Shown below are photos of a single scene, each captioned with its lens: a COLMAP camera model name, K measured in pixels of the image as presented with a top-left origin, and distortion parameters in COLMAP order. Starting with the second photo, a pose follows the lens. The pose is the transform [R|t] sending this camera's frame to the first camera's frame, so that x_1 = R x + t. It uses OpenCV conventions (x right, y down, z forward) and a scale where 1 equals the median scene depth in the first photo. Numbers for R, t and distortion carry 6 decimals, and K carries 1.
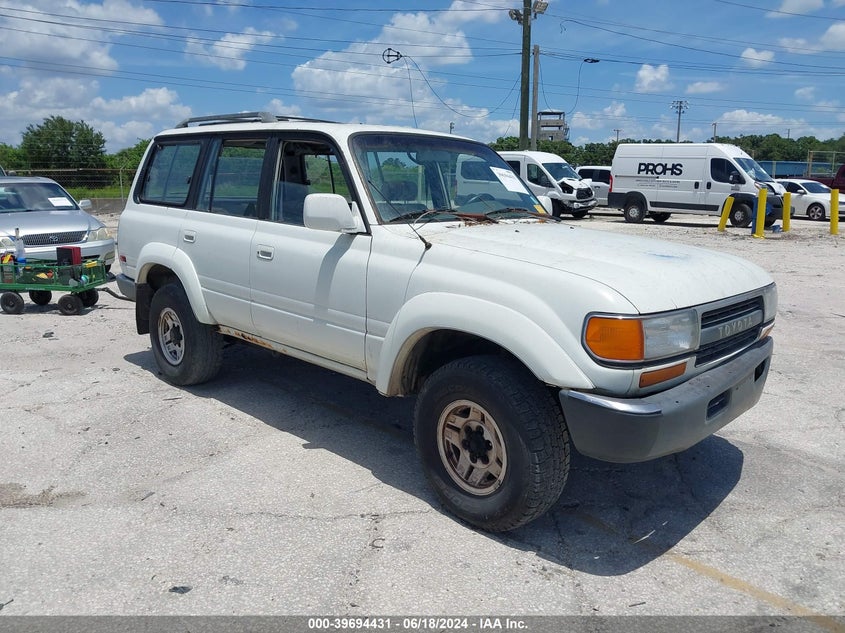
lens RADIAL K [[730.5, 0, 422.5], [0, 730.5, 316.5], [0, 0, 1]] dist [0.002941, -0.001037]
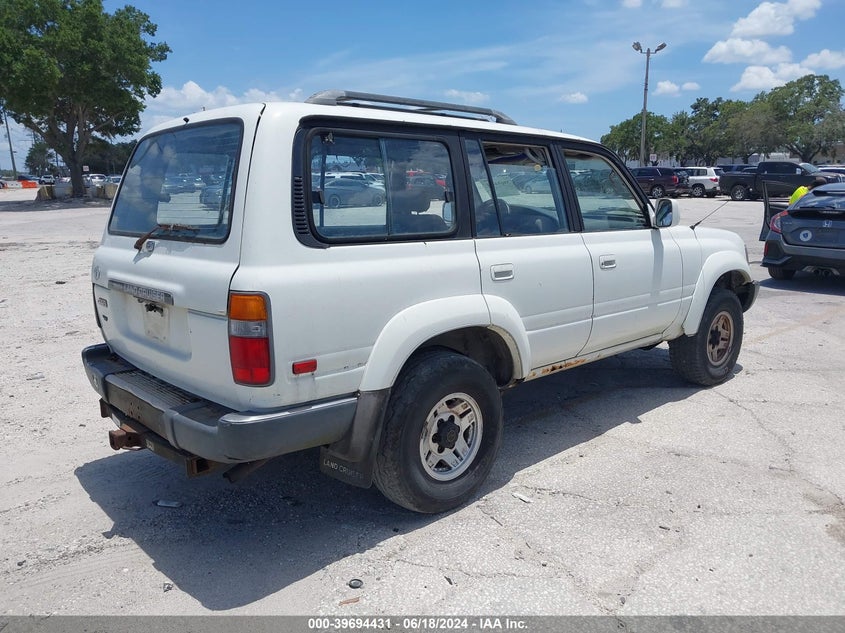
lens RADIAL K [[730.5, 0, 422.5], [0, 730.5, 316.5], [0, 0, 1]] dist [0.002941, -0.001037]
pose [[-0.039631, -0.187003, 0.981560, -1.123278], [0.199557, 0.961060, 0.191155, -0.240201], [-0.979084, 0.203453, -0.000770, 1.182492]]
